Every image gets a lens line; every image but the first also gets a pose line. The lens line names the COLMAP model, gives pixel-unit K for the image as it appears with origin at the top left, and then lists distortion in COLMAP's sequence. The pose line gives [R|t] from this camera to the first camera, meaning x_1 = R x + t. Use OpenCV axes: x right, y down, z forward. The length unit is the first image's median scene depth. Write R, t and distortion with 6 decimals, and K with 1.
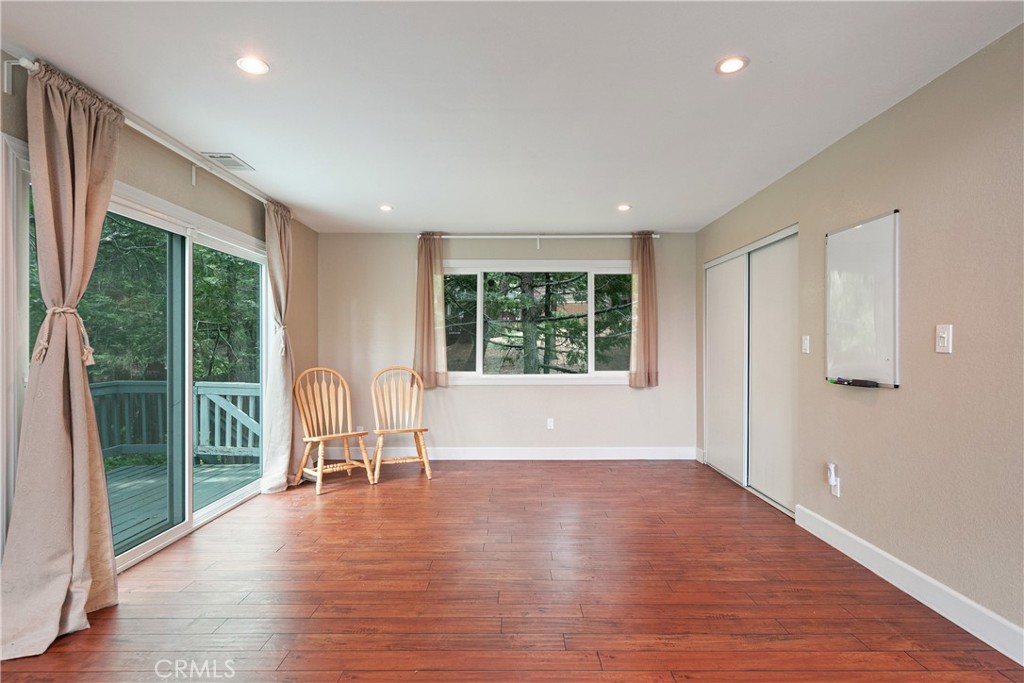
lens RADIAL K [[517.9, 0, 517.0], [0, 517.9, 346.9], [0, 0, 1]] dist [-0.001416, -0.001131]
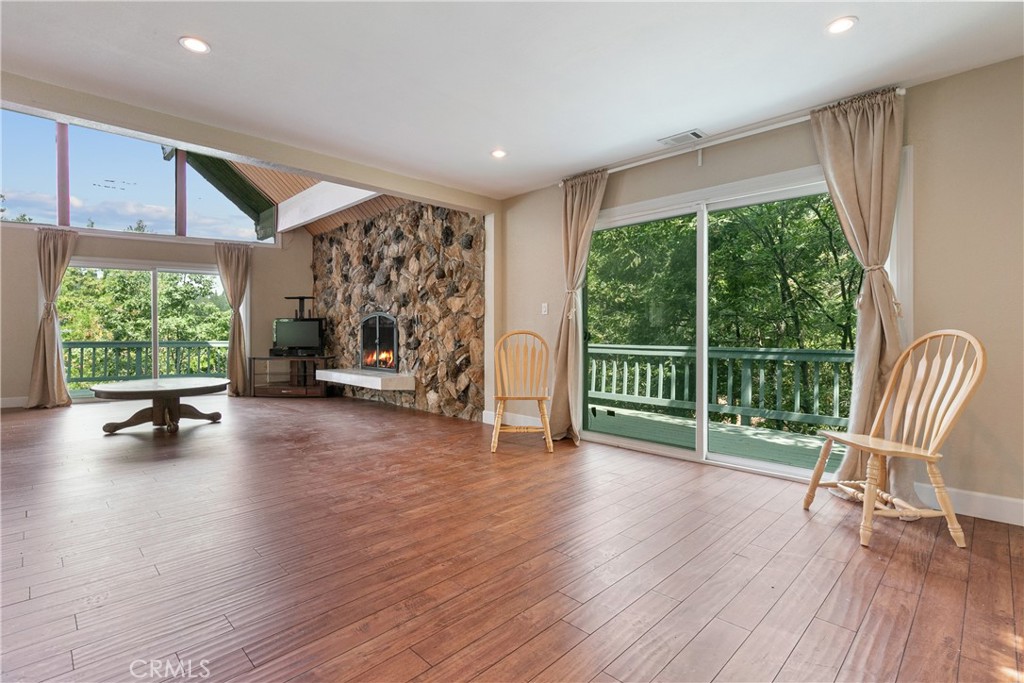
lens RADIAL K [[483.2, 0, 497.8], [0, 483.2, 336.8], [0, 0, 1]] dist [0.000701, 0.000074]
pose [[-0.716497, 0.003876, -0.697580, 0.326226], [-0.003464, 0.999952, 0.009114, 0.044553], [0.697582, 0.008947, -0.716449, 1.053230]]
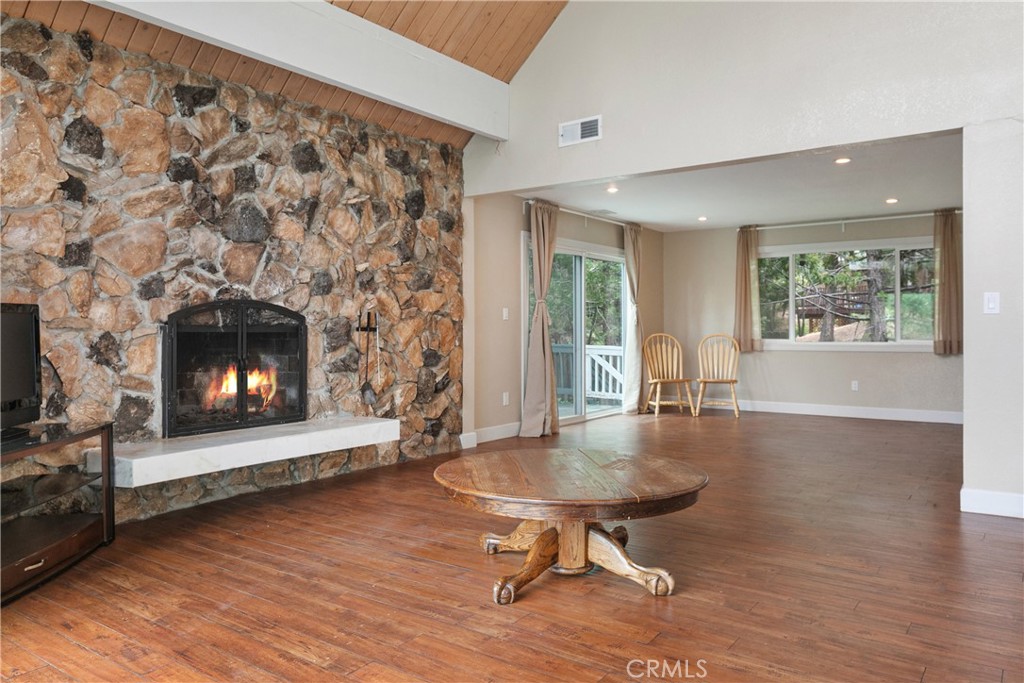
lens RADIAL K [[720.1, 0, 514.4], [0, 720.1, 326.1], [0, 0, 1]] dist [-0.001546, -0.000505]
pose [[0.806783, -0.002332, -0.590843, 0.455052], [0.001180, 0.999997, -0.002336, 0.024143], [0.590847, 0.001188, 0.806783, -0.814973]]
